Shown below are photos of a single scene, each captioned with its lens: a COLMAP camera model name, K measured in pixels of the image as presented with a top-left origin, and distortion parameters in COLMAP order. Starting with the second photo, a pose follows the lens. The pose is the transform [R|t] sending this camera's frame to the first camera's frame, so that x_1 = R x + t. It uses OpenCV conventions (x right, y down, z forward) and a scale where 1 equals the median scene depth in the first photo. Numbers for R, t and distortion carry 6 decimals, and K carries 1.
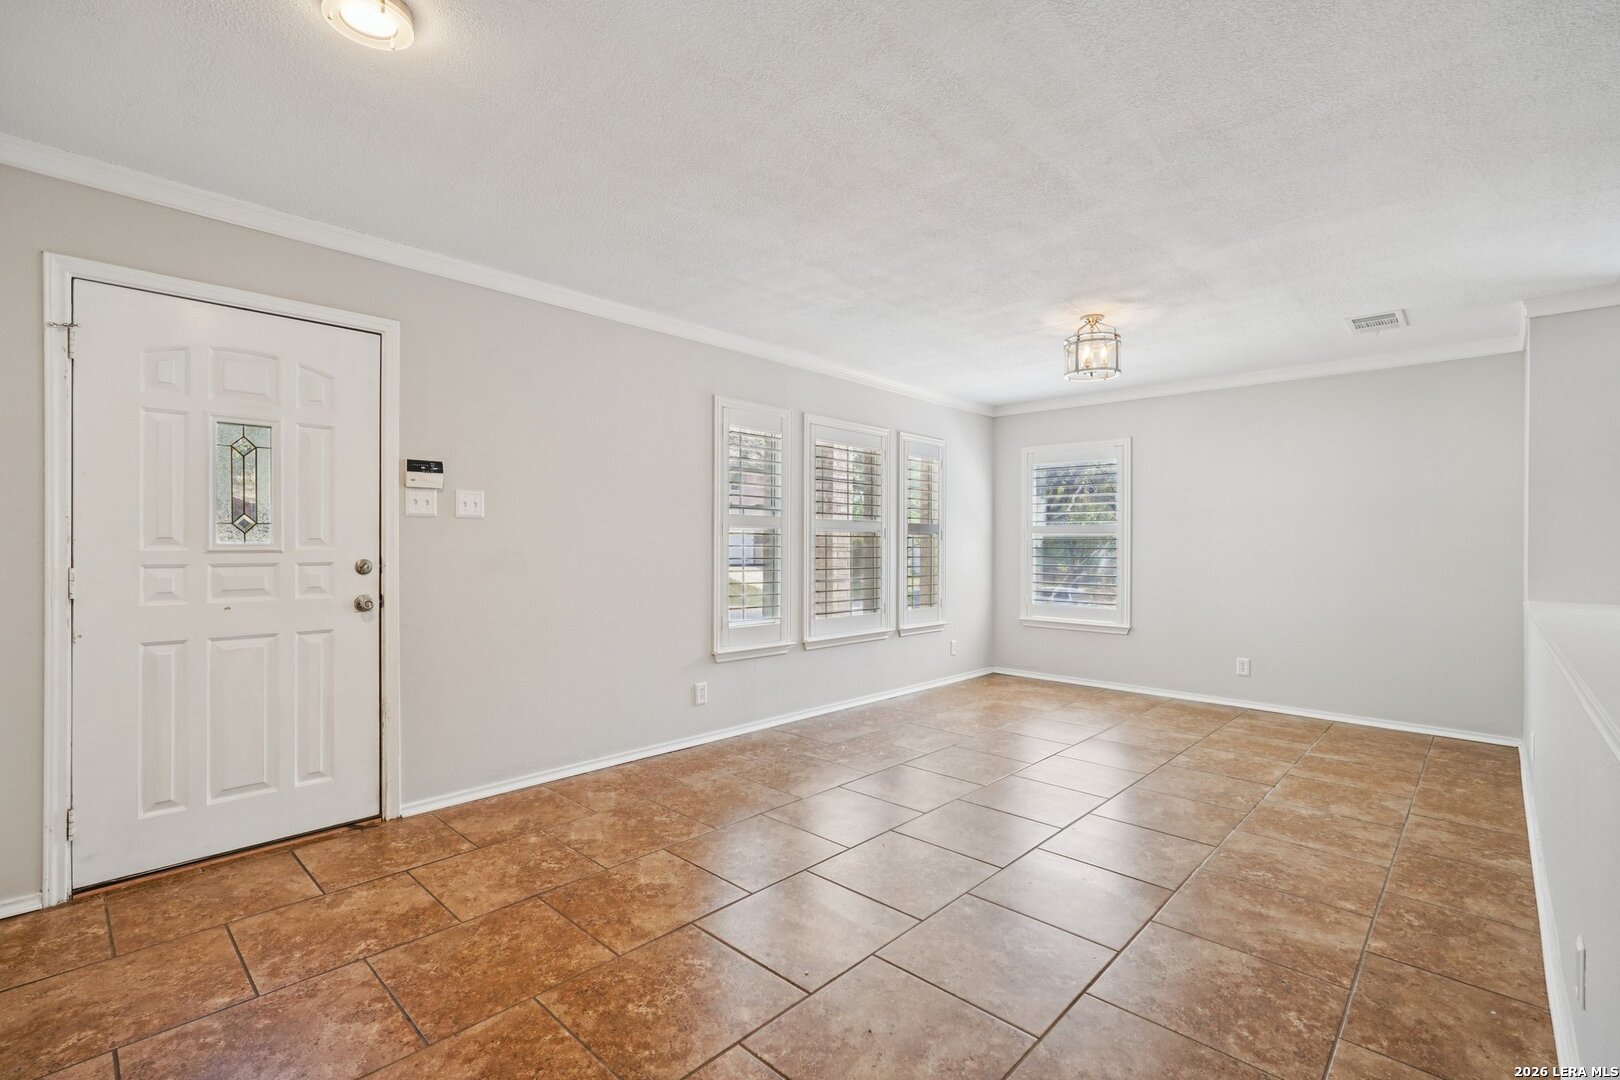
lens RADIAL K [[713.7, 0, 811.4], [0, 713.7, 543.2], [0, 0, 1]] dist [0.001333, 0.000725]
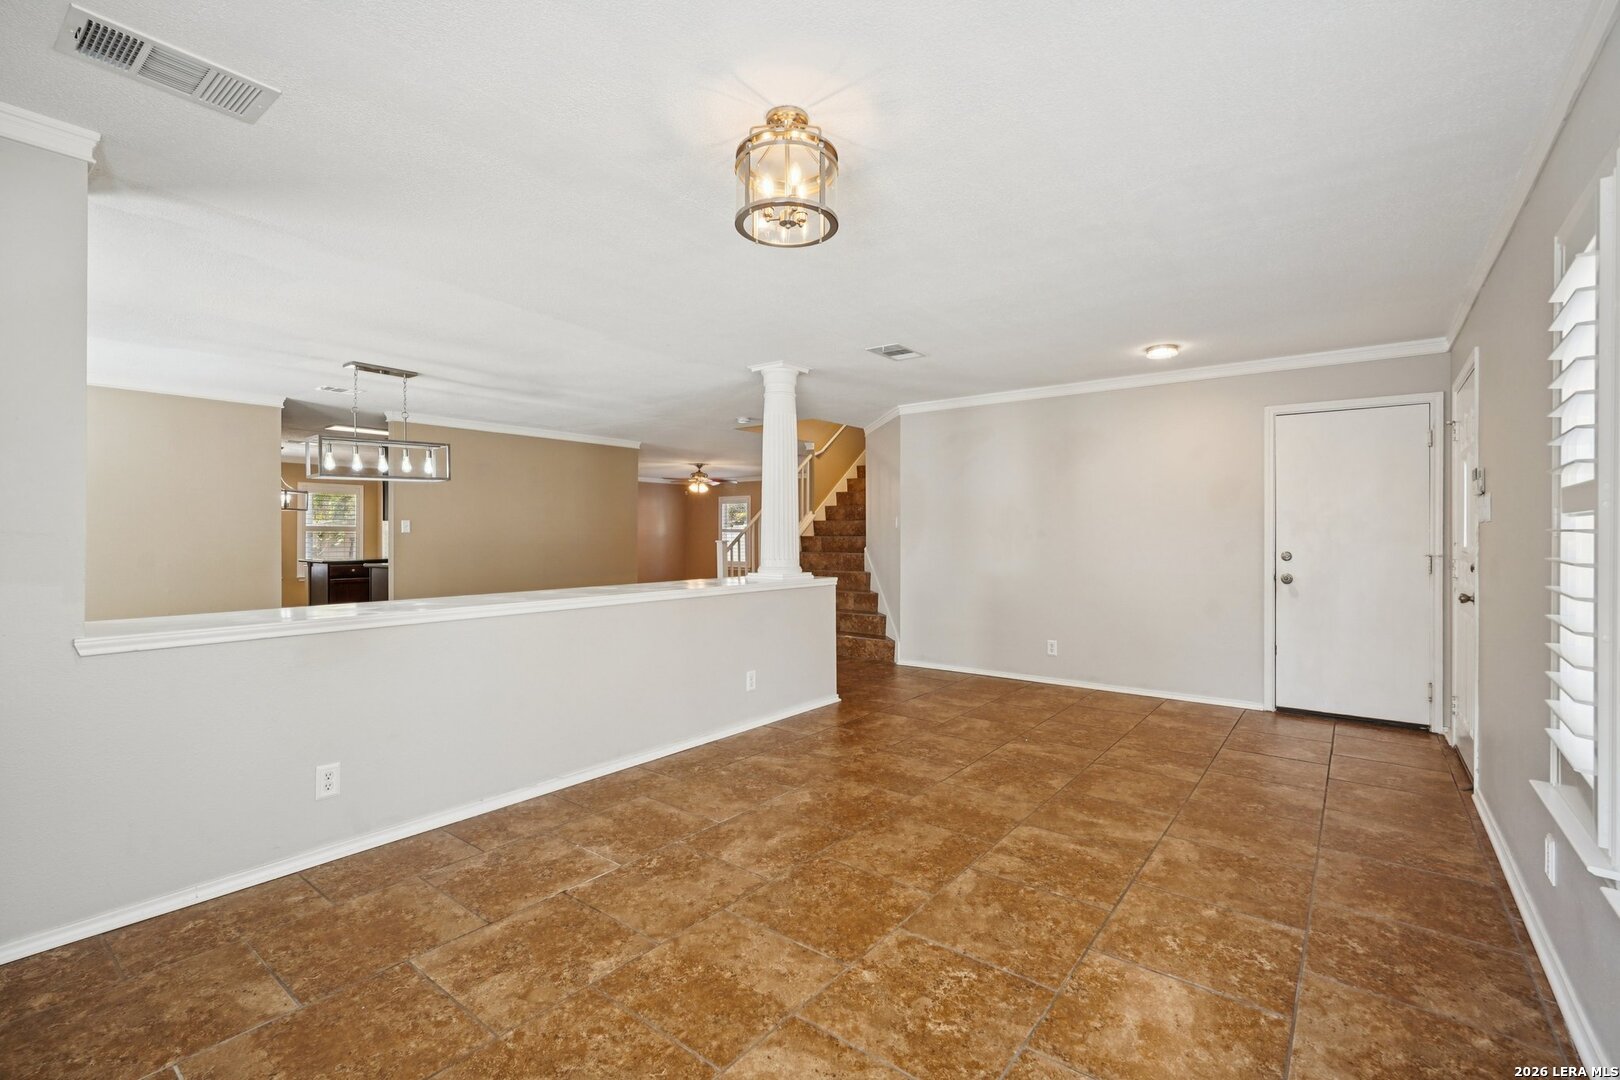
lens RADIAL K [[713.7, 0, 809.1], [0, 713.7, 537.7], [0, 0, 1]] dist [0.001333, 0.000725]
pose [[-0.995106, -0.010083, -0.098299, 0.532568], [-0.010247, 0.999947, 0.001160, -0.008371], [0.098282, 0.002162, -0.995156, 1.892627]]
